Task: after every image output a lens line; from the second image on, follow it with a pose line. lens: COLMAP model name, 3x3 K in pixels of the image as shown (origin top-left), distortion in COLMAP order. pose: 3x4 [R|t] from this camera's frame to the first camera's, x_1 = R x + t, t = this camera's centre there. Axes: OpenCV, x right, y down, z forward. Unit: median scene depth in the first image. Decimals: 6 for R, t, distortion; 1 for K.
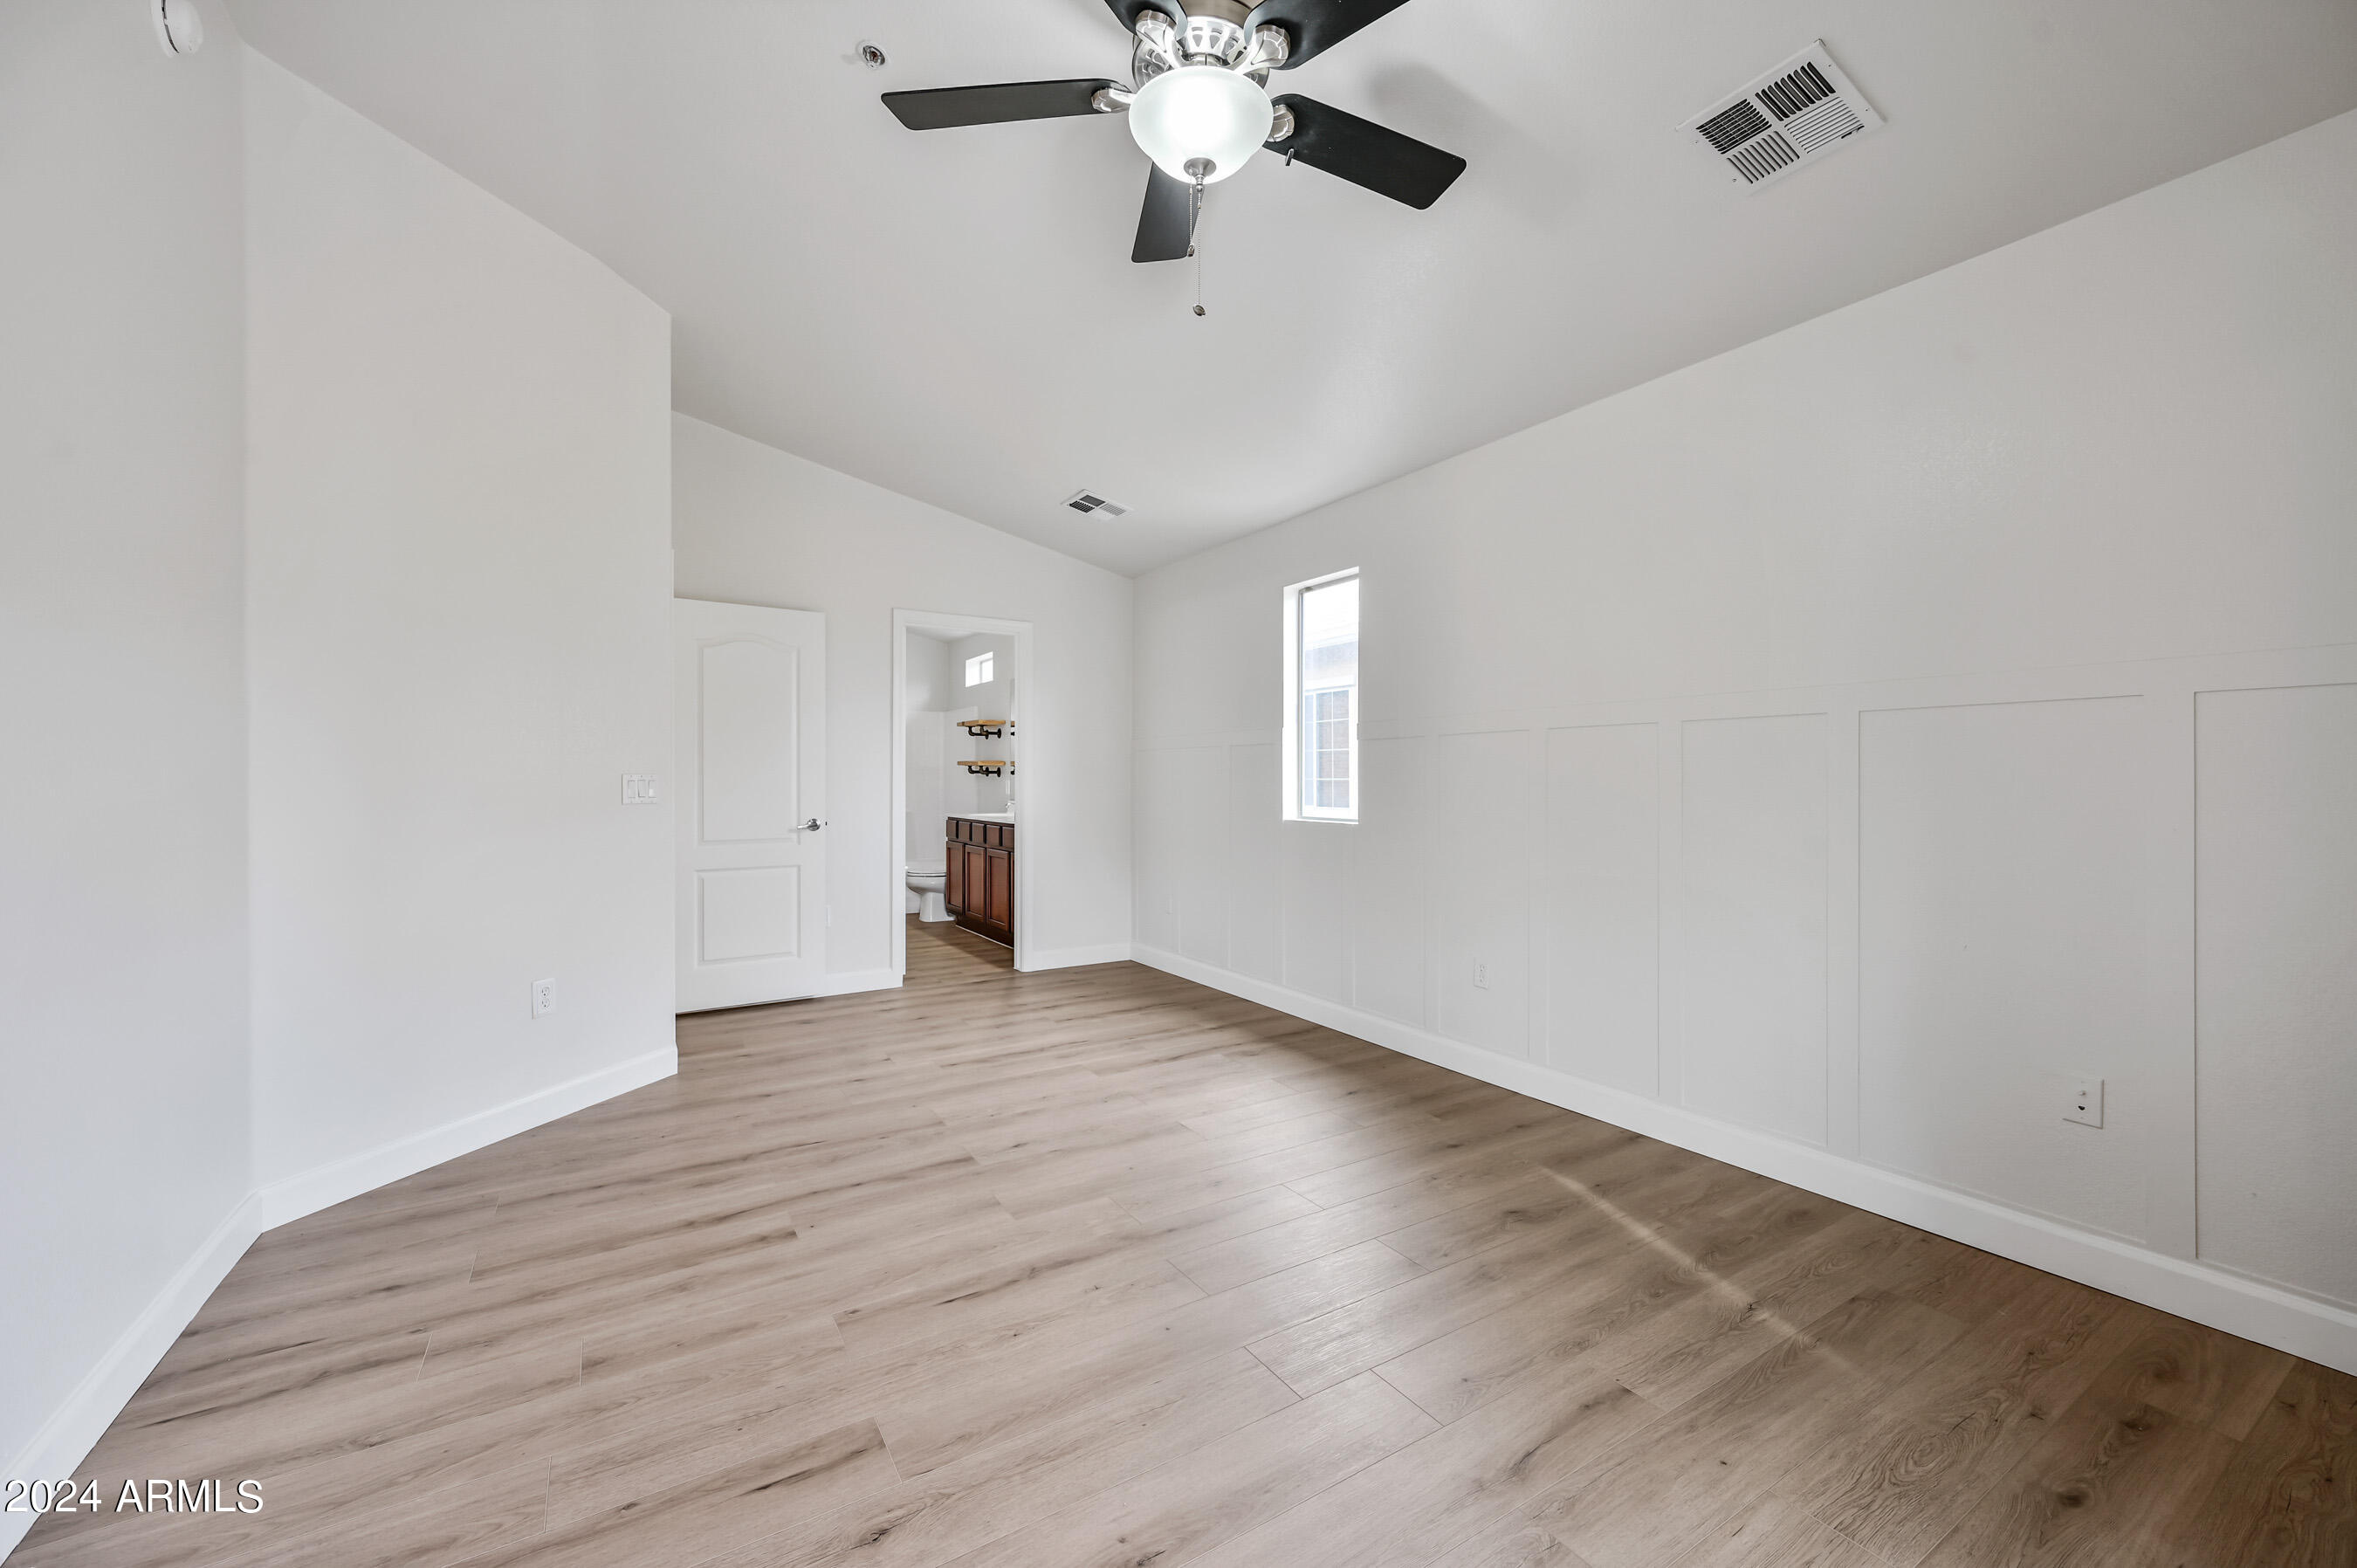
lens RADIAL K [[930.2, 0, 1184.5], [0, 930.2, 777.5], [0, 0, 1]] dist [-0.000470, 0.000043]
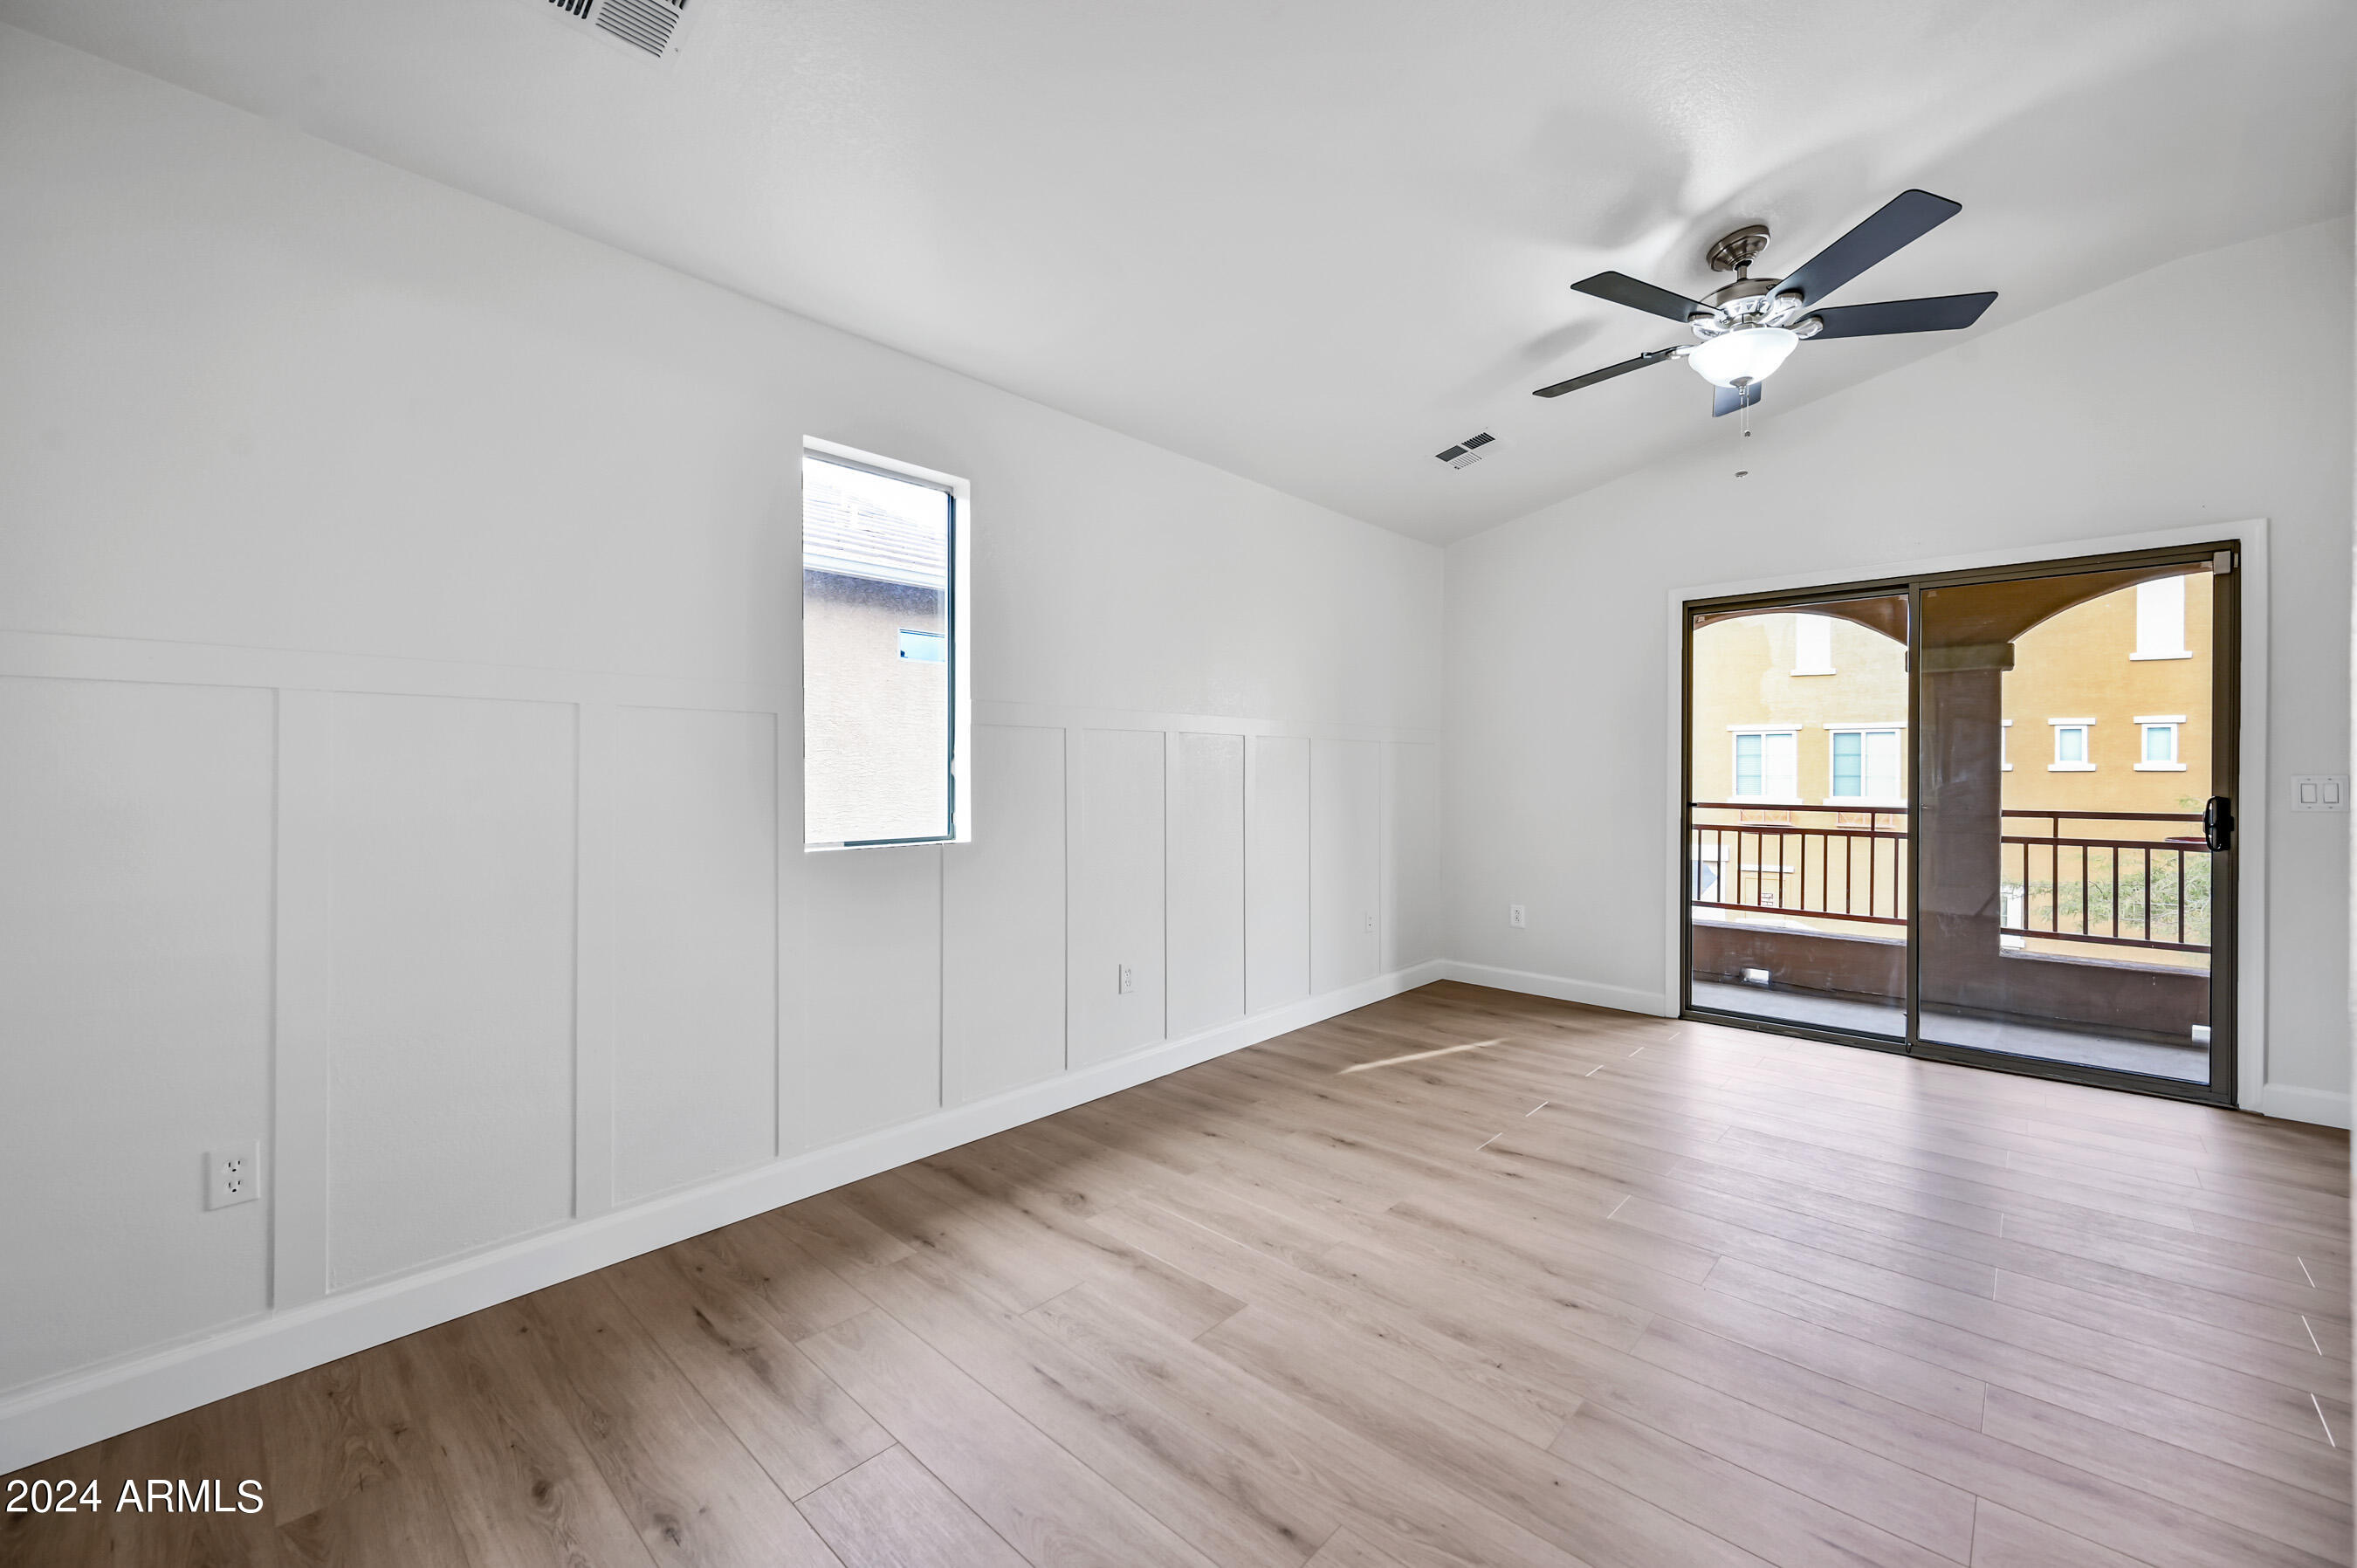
lens RADIAL K [[930.2, 0, 1184.5], [0, 930.2, 777.5], [0, 0, 1]] dist [-0.000470, 0.000043]
pose [[-0.273136, 0.001203, 0.961975, -0.701194], [-0.001019, 0.999998, -0.001540, 0.002650], [-0.961975, -0.001401, -0.273135, 1.339590]]
